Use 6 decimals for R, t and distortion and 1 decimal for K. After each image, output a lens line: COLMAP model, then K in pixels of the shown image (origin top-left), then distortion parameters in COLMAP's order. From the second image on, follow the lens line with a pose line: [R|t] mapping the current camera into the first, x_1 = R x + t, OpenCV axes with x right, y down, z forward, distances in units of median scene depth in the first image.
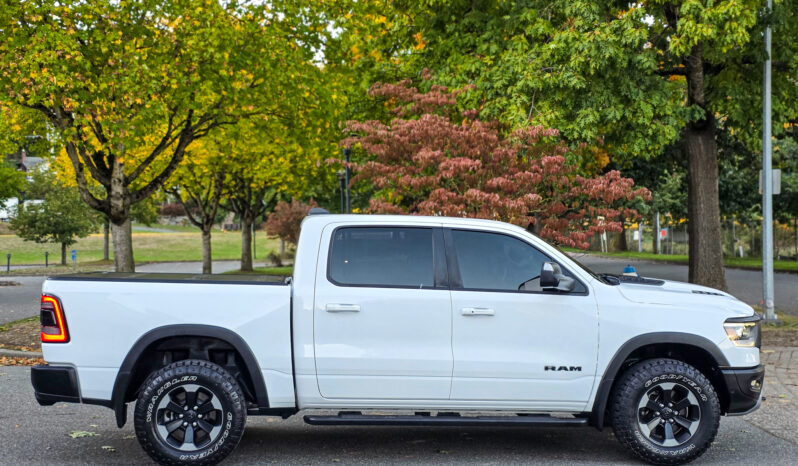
lens RADIAL K [[1066.2, 0, 410.7], [0, 1066.2, 228.5], [0, 0, 1]] dist [0.078078, 0.000000]
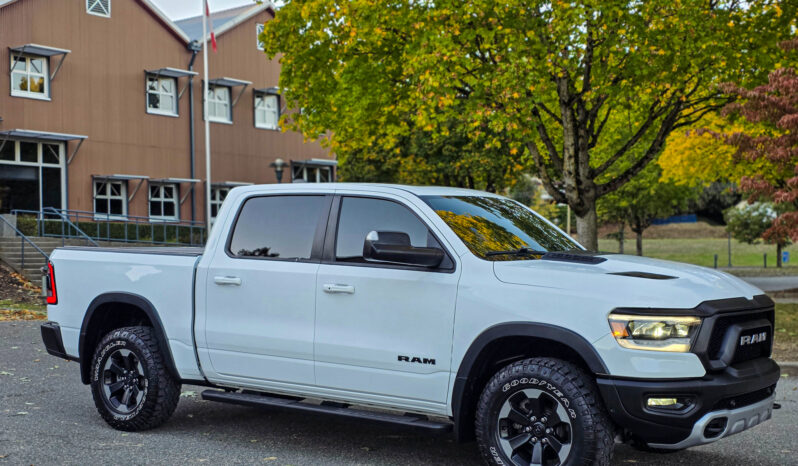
lens RADIAL K [[1066.2, 0, 399.9], [0, 1066.2, 212.8], [0, 0, 1]] dist [0.078078, 0.000000]
pose [[0.759344, -0.018301, -0.650432, 0.666473], [0.005807, 0.999755, -0.021351, 0.034550], [0.650663, 0.012436, 0.759264, 0.362140]]
